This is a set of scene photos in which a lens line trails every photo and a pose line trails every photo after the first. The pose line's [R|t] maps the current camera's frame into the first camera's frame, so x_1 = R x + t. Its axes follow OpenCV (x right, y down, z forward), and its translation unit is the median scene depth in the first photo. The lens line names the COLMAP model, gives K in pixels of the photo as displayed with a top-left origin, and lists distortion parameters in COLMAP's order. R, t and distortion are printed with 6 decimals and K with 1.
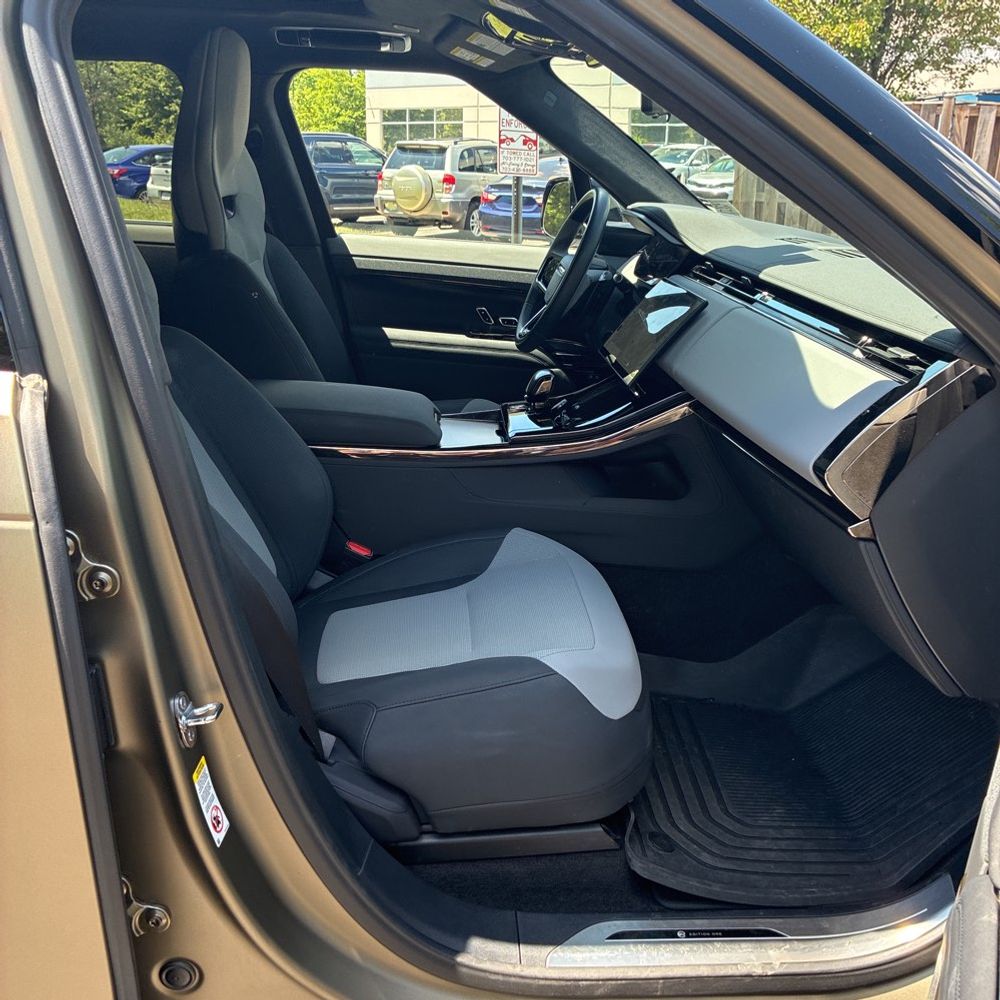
lens RADIAL K [[1024.3, 0, 499.7], [0, 1024.3, 475.9], [0, 0, 1]] dist [0.006558, 0.014662]
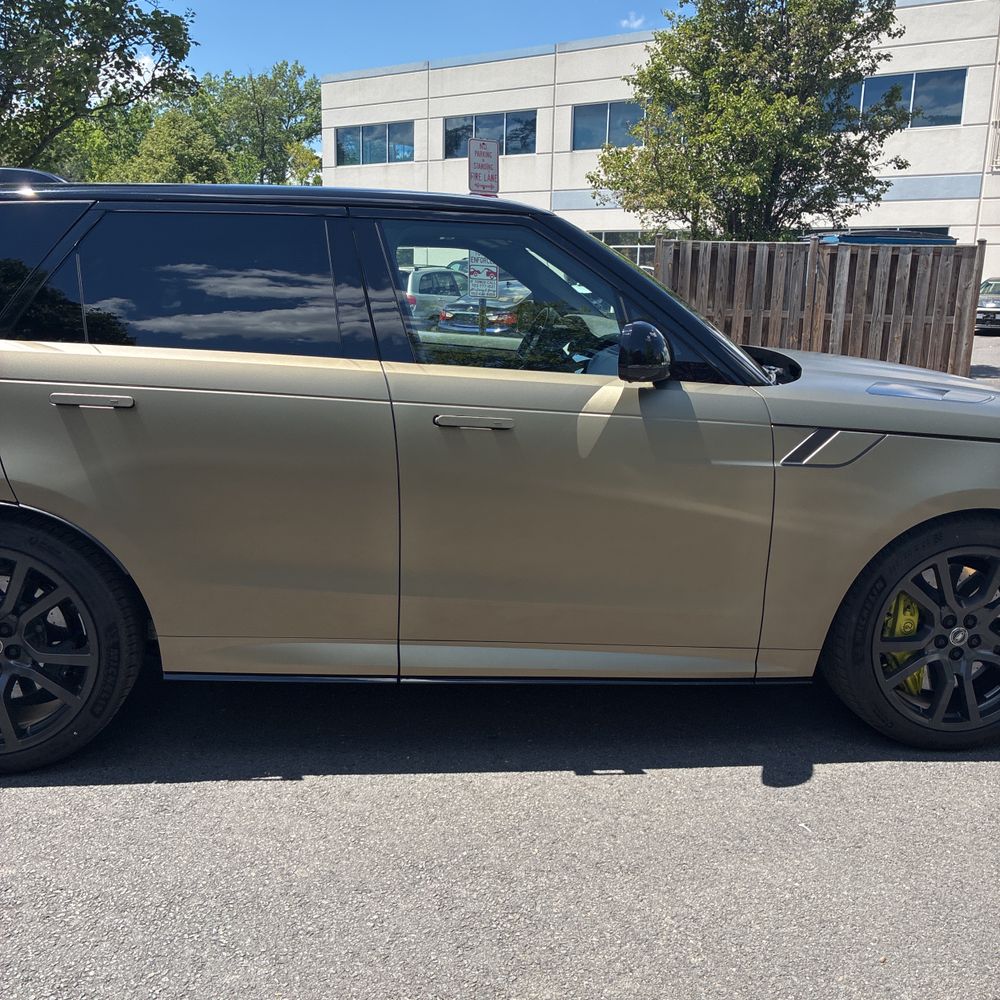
lens RADIAL K [[1007.6, 0, 489.1], [0, 1007.6, 501.6], [0, 0, 1]] dist [0.006815, 0.003778]
pose [[0.998995, -0.006211, 0.044383, -0.014999], [0.009899, 0.996469, -0.083374, 0.035161], [-0.043709, 0.083730, 0.995529, -0.124747]]
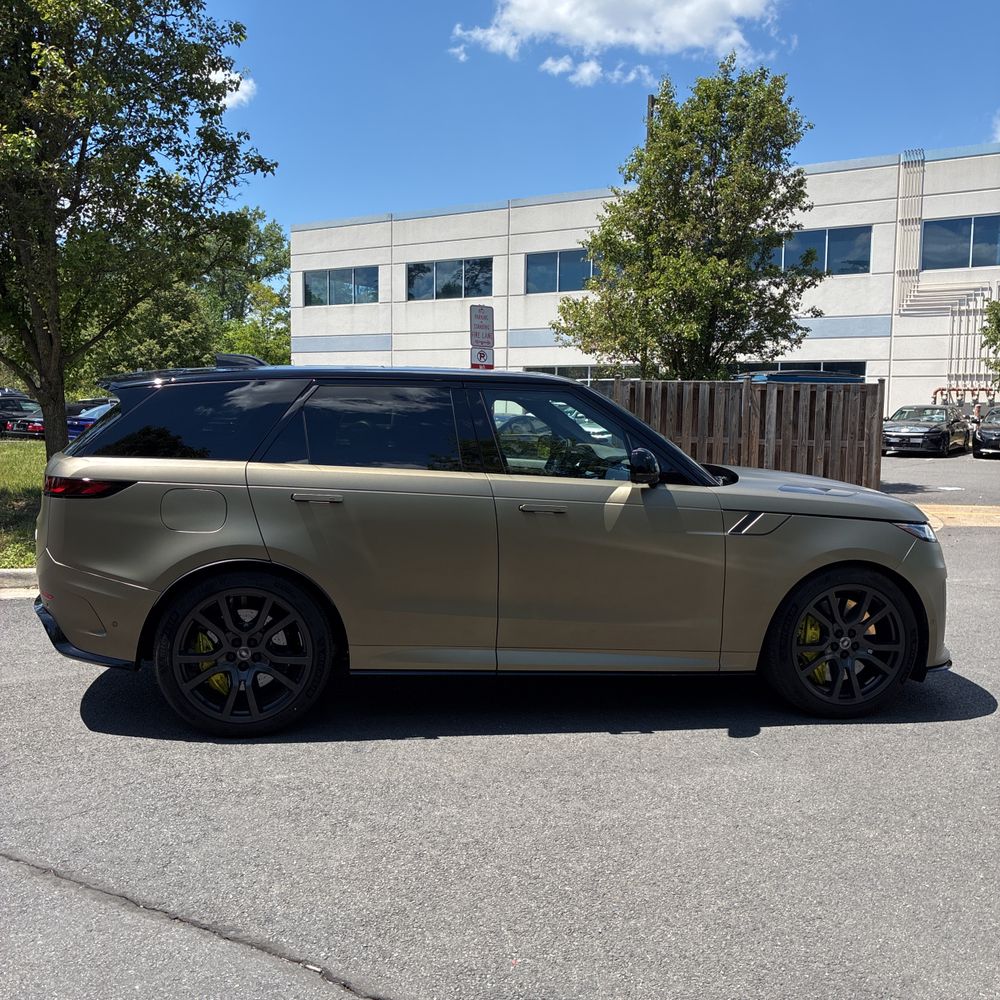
lens RADIAL K [[1001.0, 0, 499.7], [0, 1001.0, 492.2], [0, 0, 1]] dist [0.009823, 0.014523]
pose [[0.994553, -0.011790, 0.103561, -0.053477], [0.033779, 0.976416, -0.213239, 0.063927], [-0.098605, 0.215576, 0.971496, -0.233876]]
